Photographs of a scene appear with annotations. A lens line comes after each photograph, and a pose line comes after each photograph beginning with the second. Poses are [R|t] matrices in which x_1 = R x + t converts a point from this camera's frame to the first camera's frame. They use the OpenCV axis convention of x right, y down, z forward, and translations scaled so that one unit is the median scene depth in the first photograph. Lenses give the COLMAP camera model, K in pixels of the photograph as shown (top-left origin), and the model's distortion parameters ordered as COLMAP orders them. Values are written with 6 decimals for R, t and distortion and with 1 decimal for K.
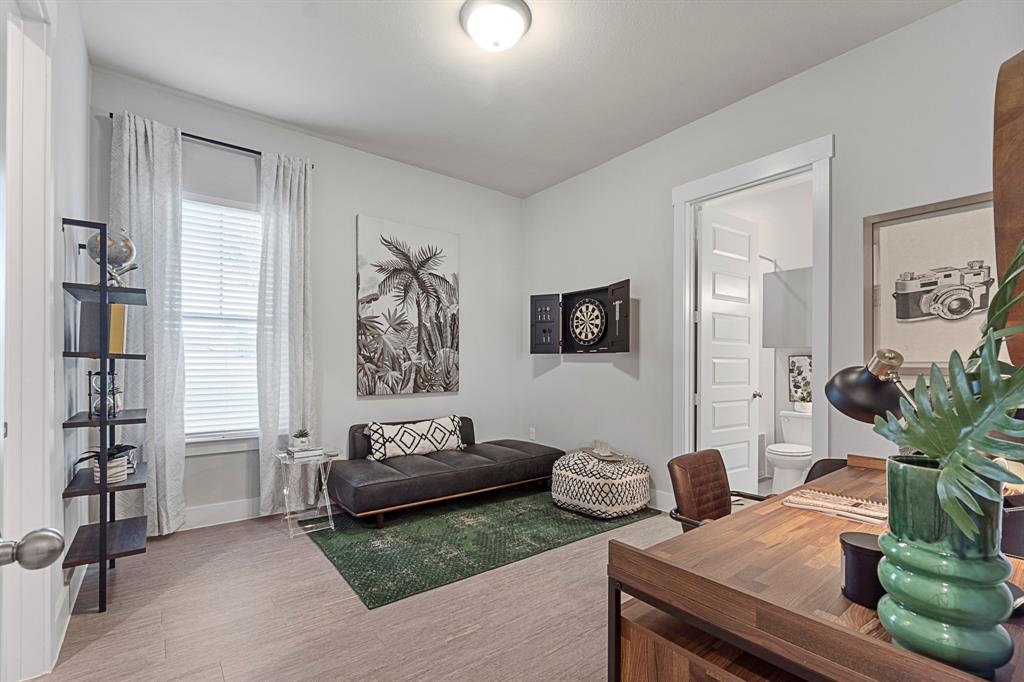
lens RADIAL K [[454.8, 0, 508.8], [0, 454.8, 359.8], [0, 0, 1]] dist [-0.001783, -0.000195]
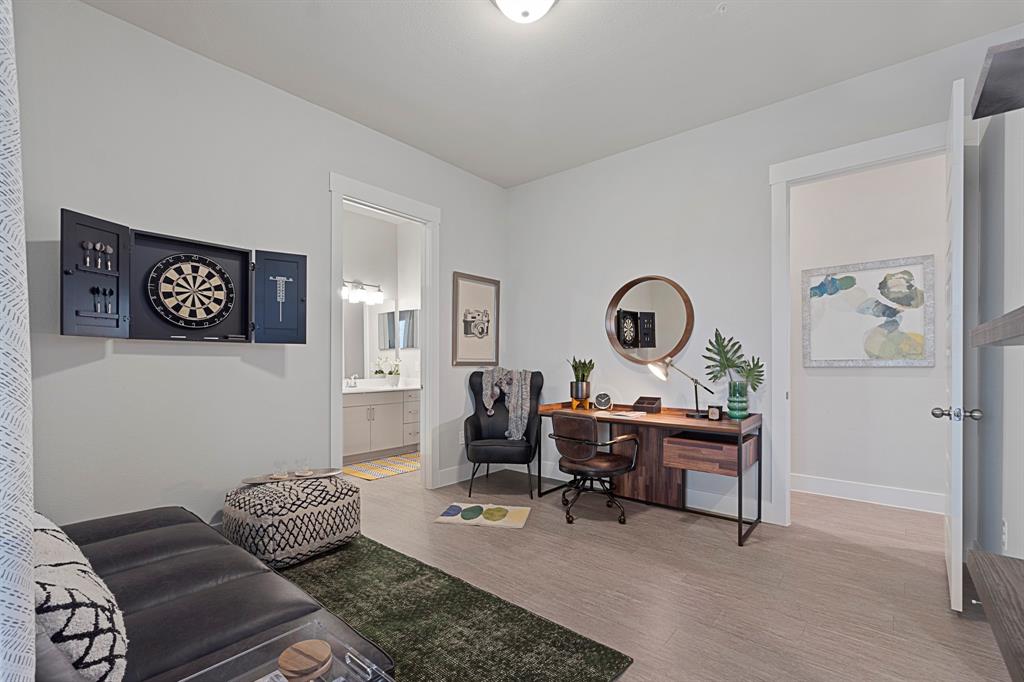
lens RADIAL K [[454.8, 0, 508.8], [0, 454.8, 359.8], [0, 0, 1]] dist [-0.001783, -0.000195]
pose [[-0.217815, -0.003022, 0.975985, -0.545648], [-0.016987, 0.999855, -0.000695, 0.004854], [-0.975842, -0.016730, -0.217835, 0.720575]]
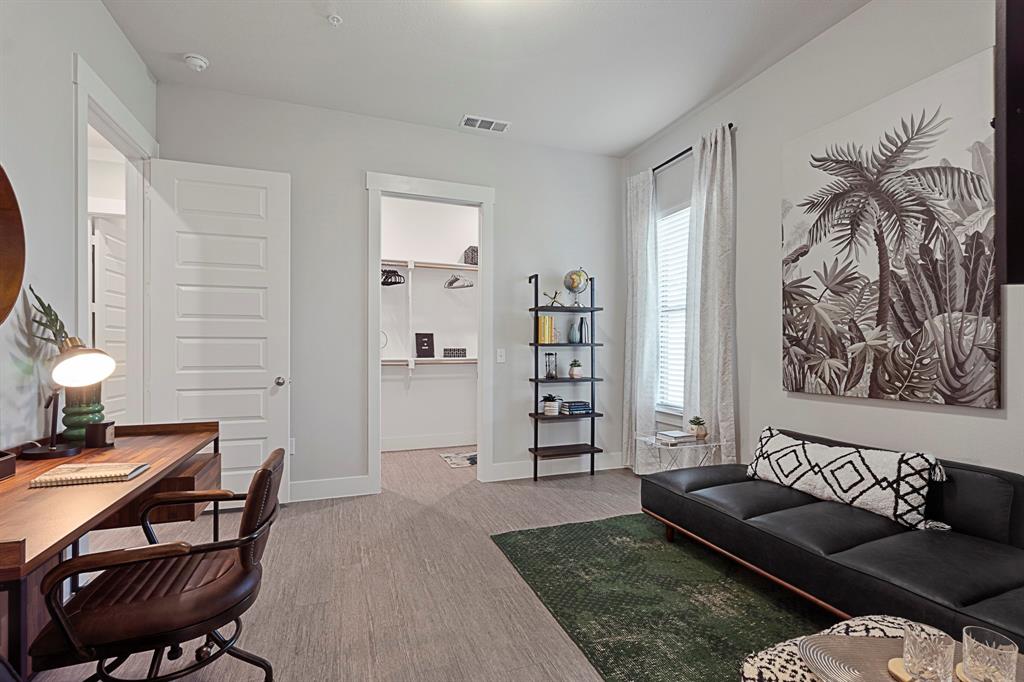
lens RADIAL K [[454.8, 0, 508.8], [0, 454.8, 359.8], [0, 0, 1]] dist [-0.001783, -0.000195]
pose [[-0.290724, 0.017372, -0.956649, 0.469293], [0.010915, 0.999830, 0.014839, 0.011689], [0.956745, -0.006128, -0.290865, 0.734451]]
